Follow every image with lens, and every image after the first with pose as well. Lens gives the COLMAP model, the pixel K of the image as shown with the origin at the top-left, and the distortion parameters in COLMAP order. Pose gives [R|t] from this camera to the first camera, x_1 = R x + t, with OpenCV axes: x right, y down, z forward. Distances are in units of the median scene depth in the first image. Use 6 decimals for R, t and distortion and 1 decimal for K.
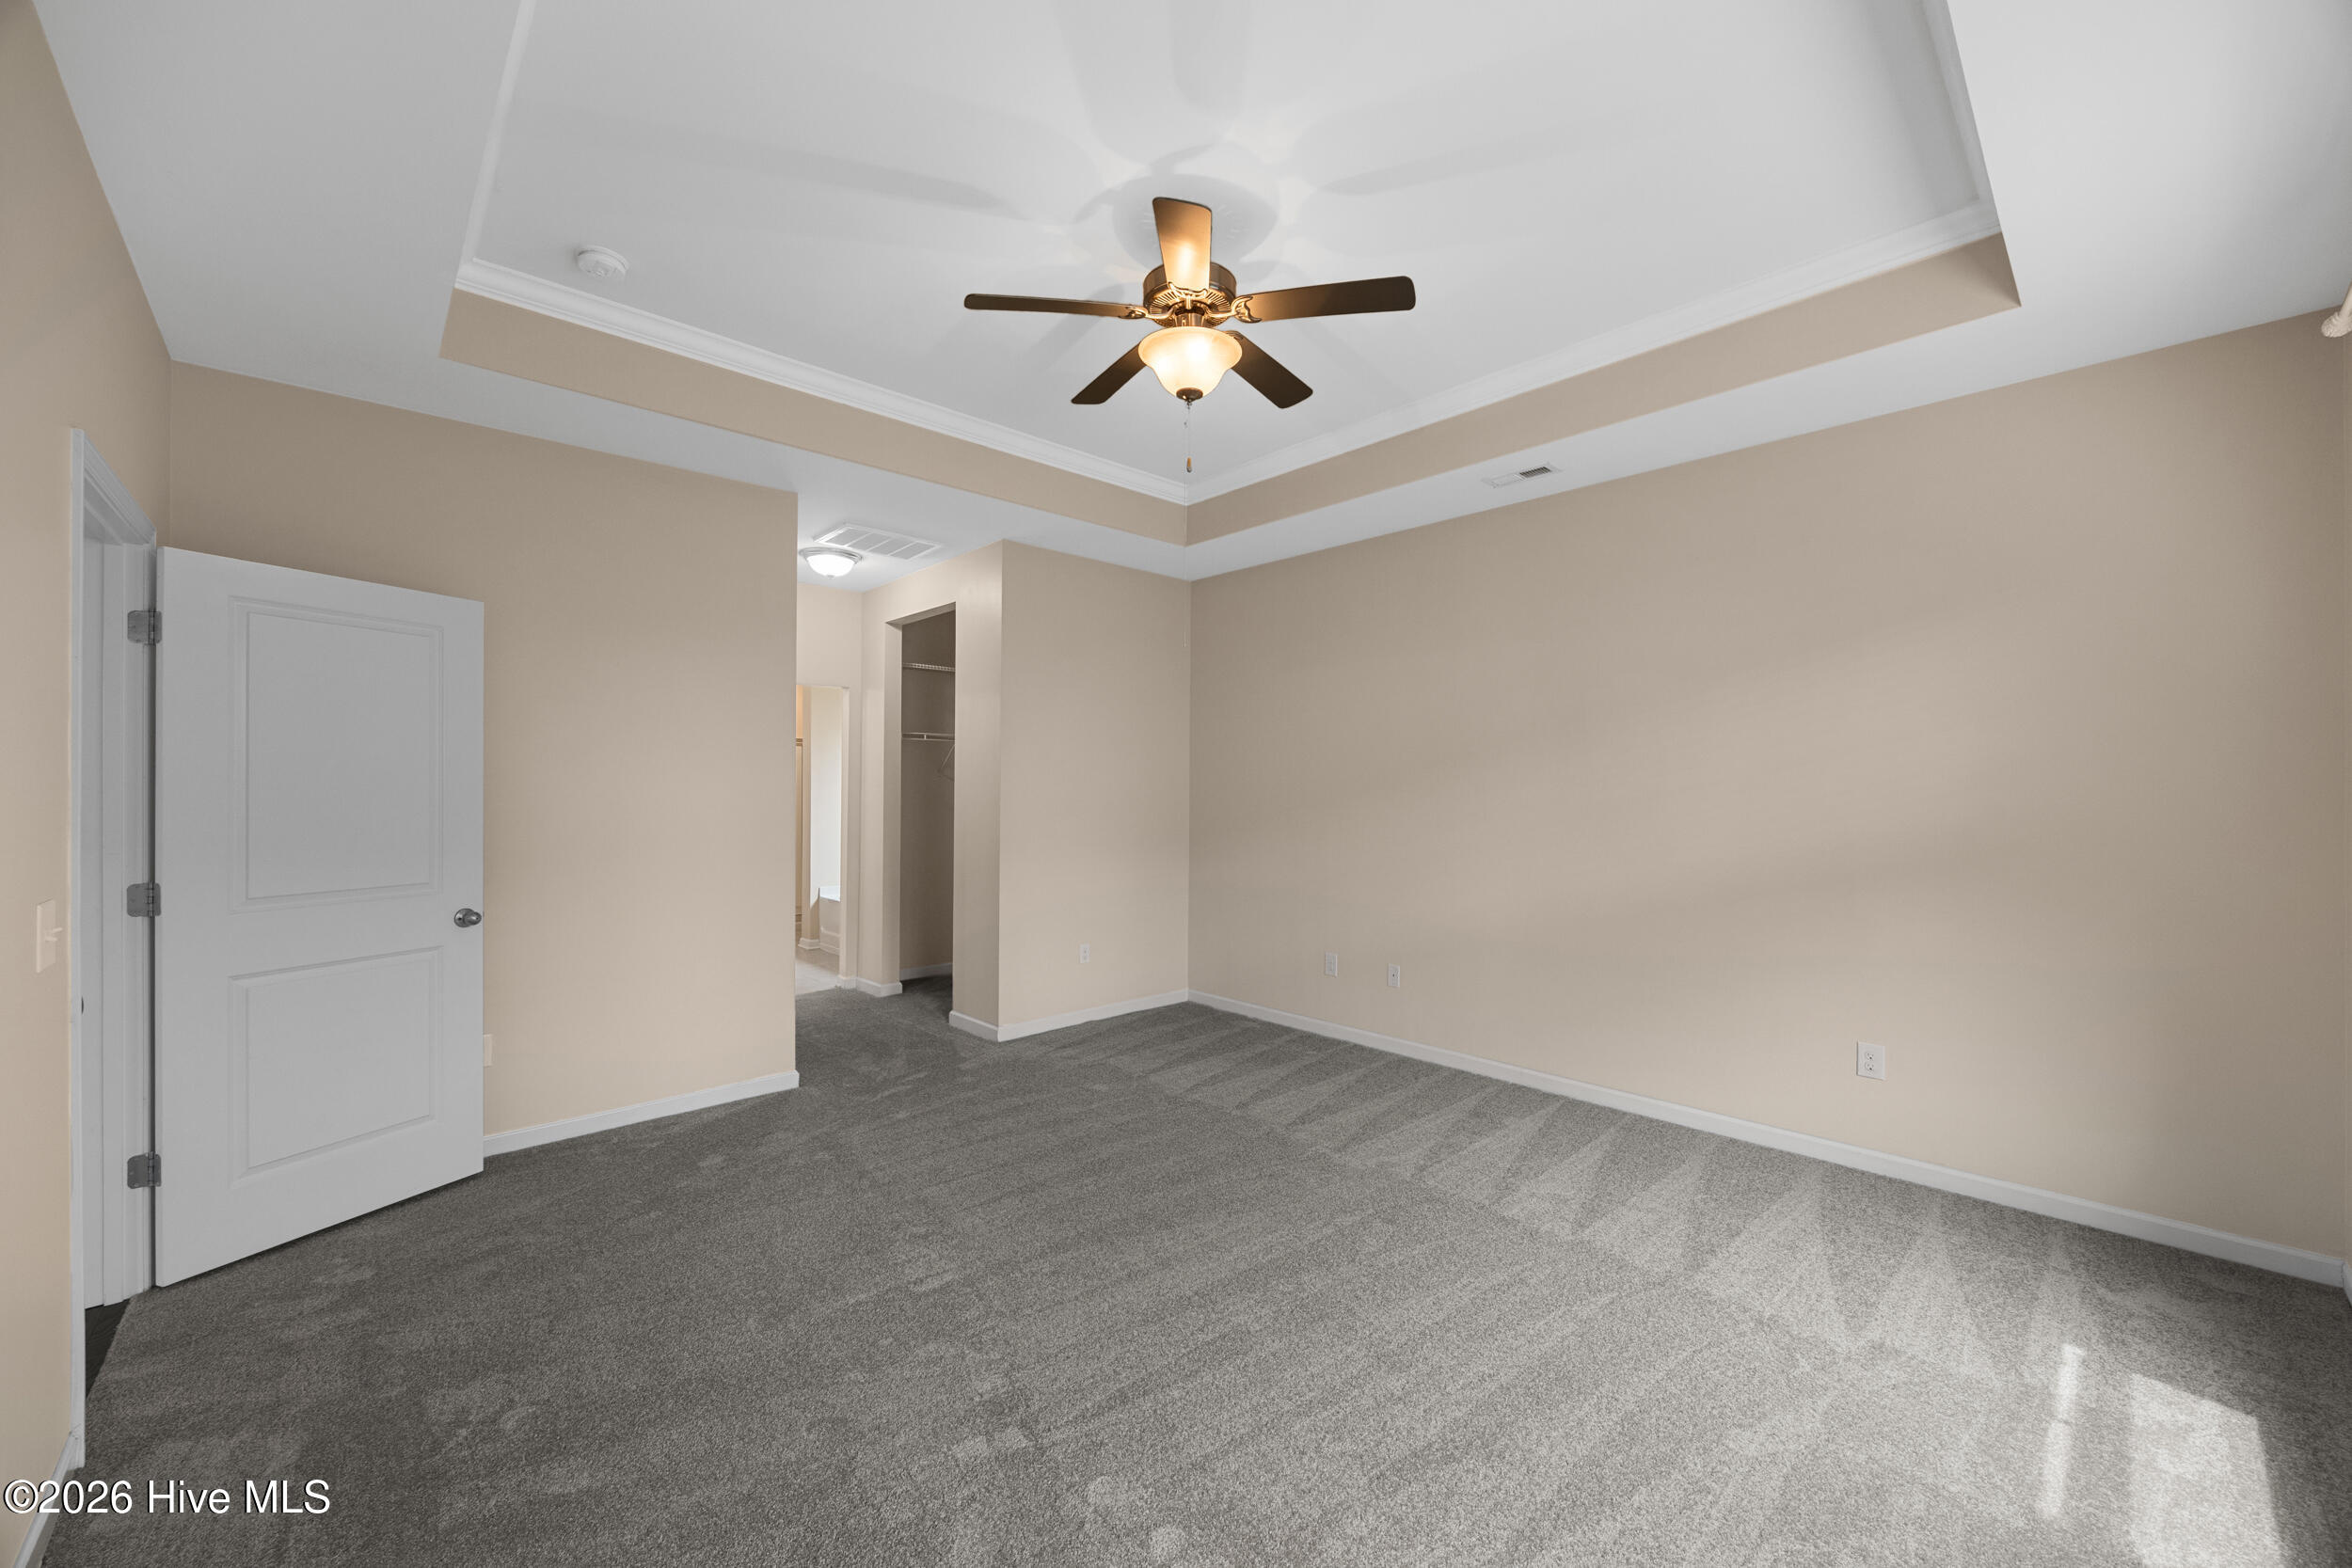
lens RADIAL K [[896.6, 0, 1184.6], [0, 896.6, 785.8], [0, 0, 1]] dist [0.003921, 0.000269]
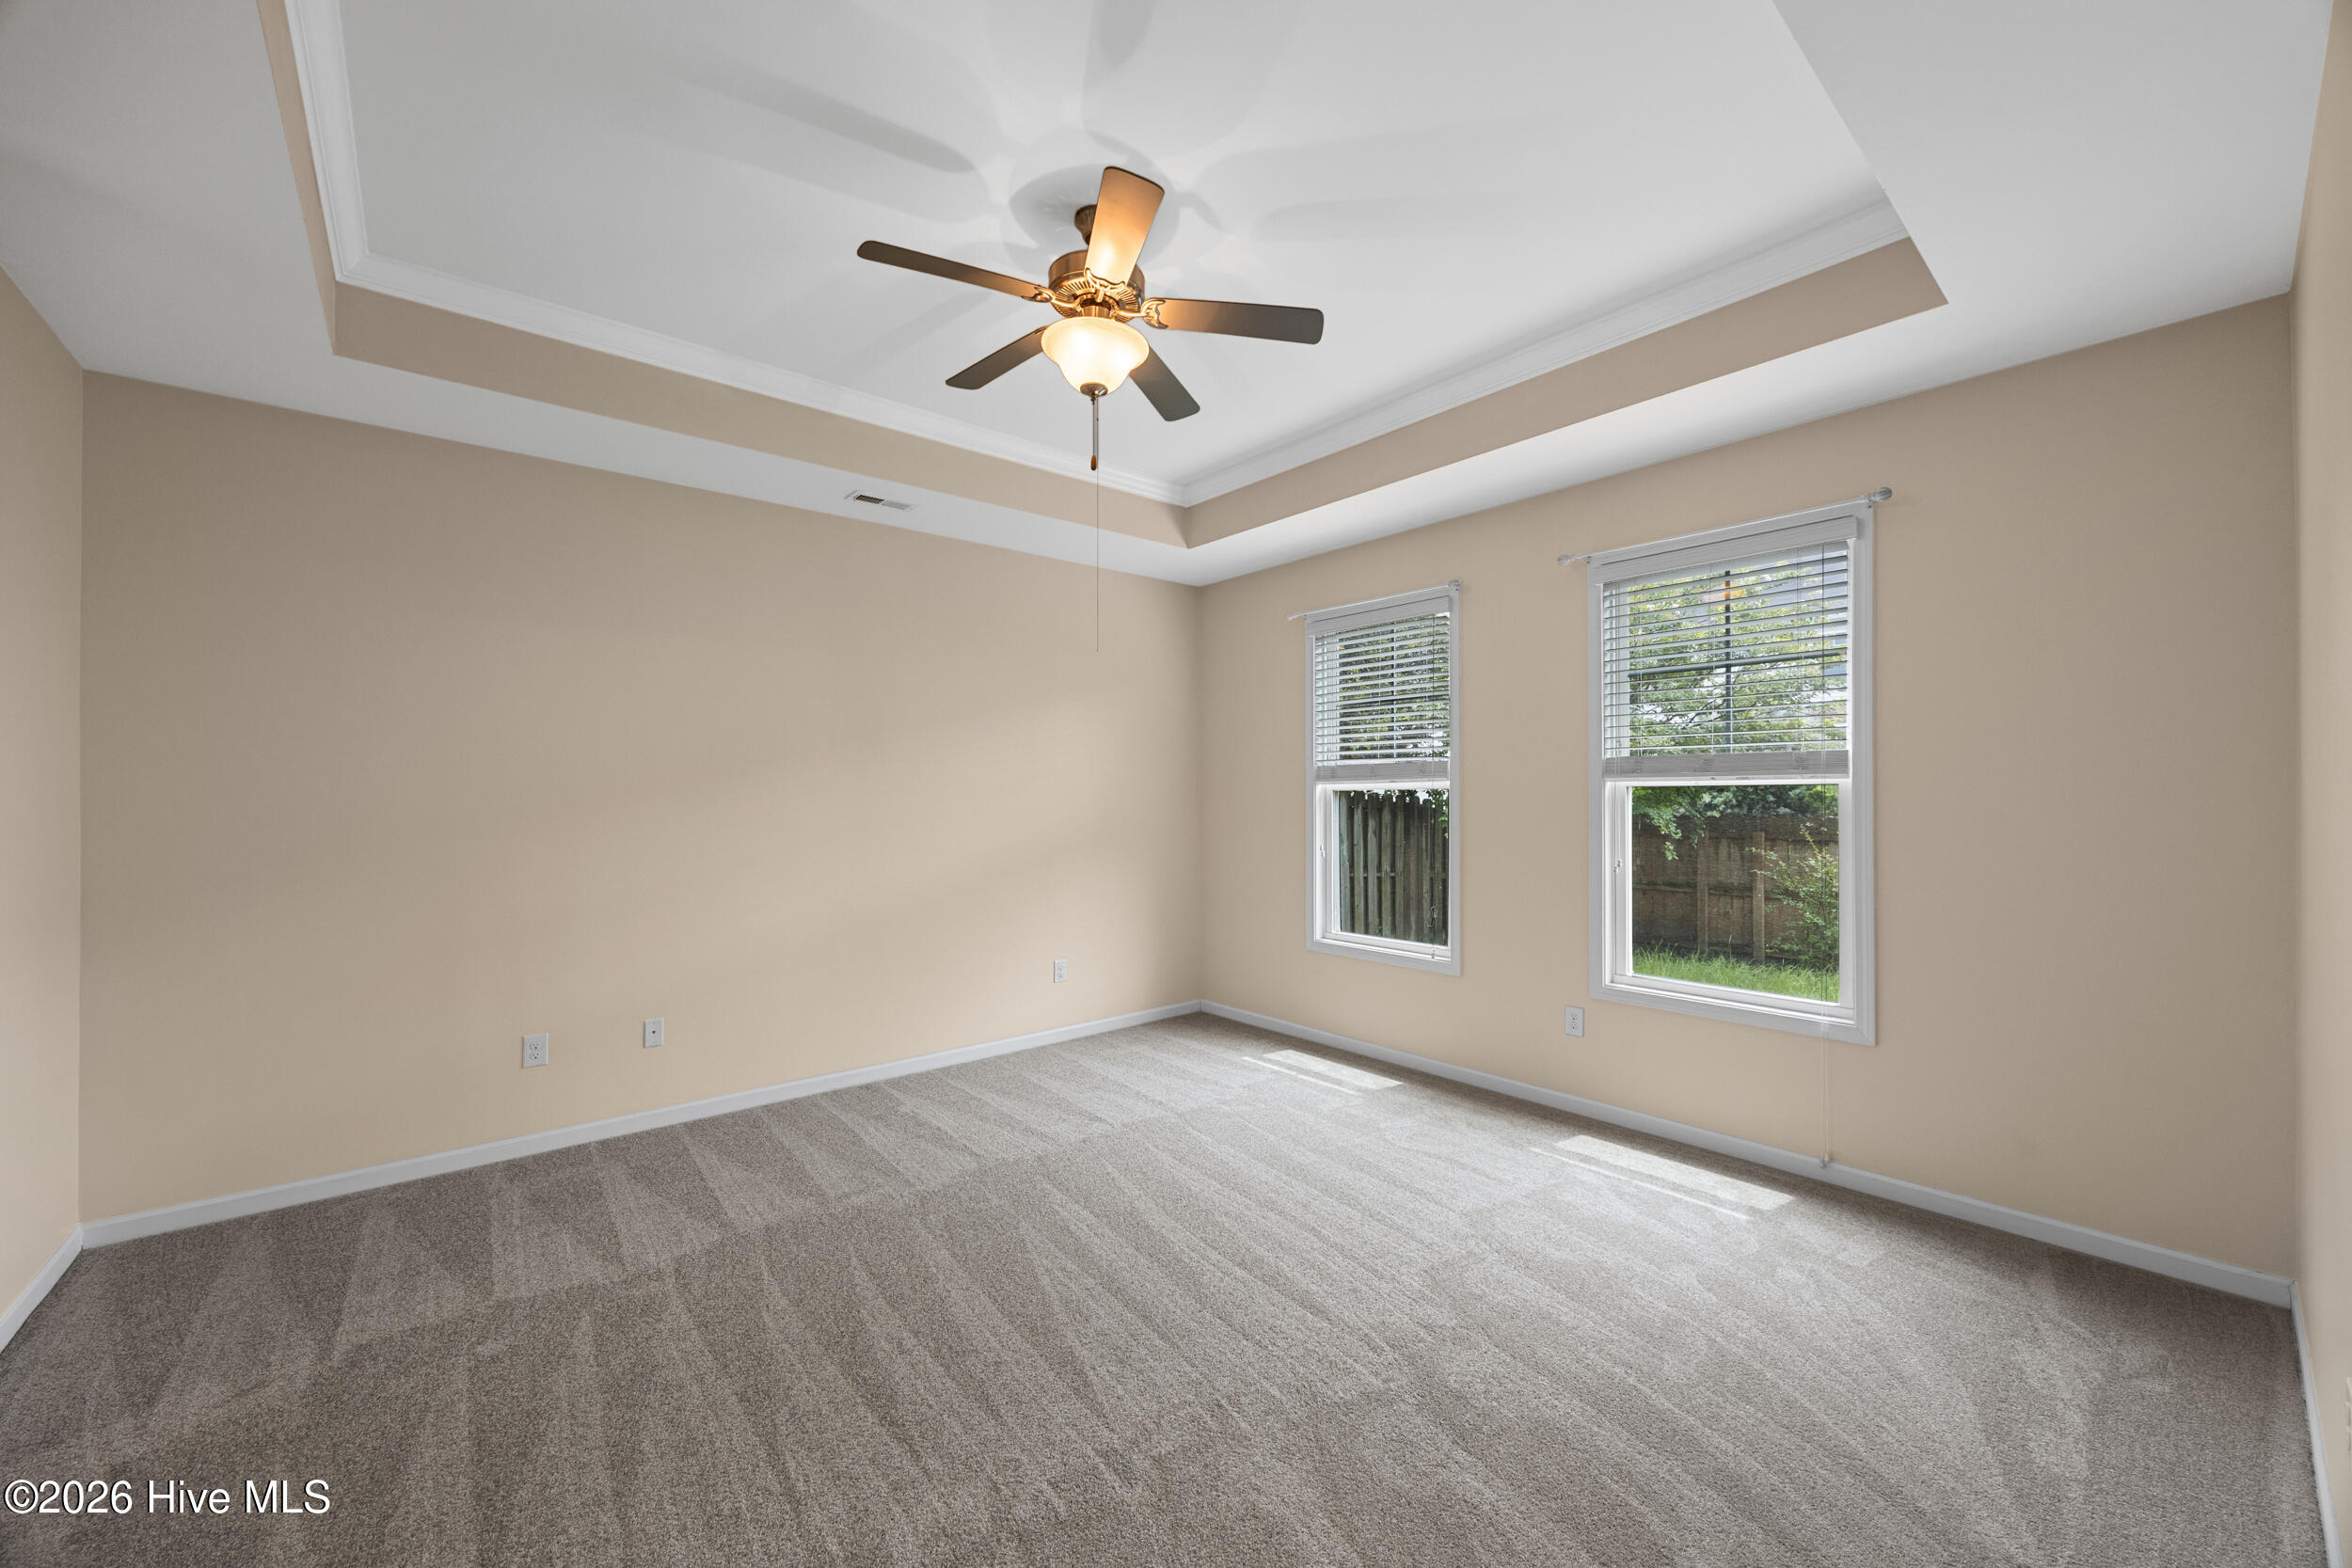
lens RADIAL K [[896.6, 0, 1184.6], [0, 896.6, 785.8], [0, 0, 1]] dist [0.003921, 0.000269]
pose [[0.060259, 0.013524, 0.998091, -0.734150], [0.007215, 0.999876, -0.013983, 0.011879], [-0.998157, 0.008044, 0.060154, 0.659309]]
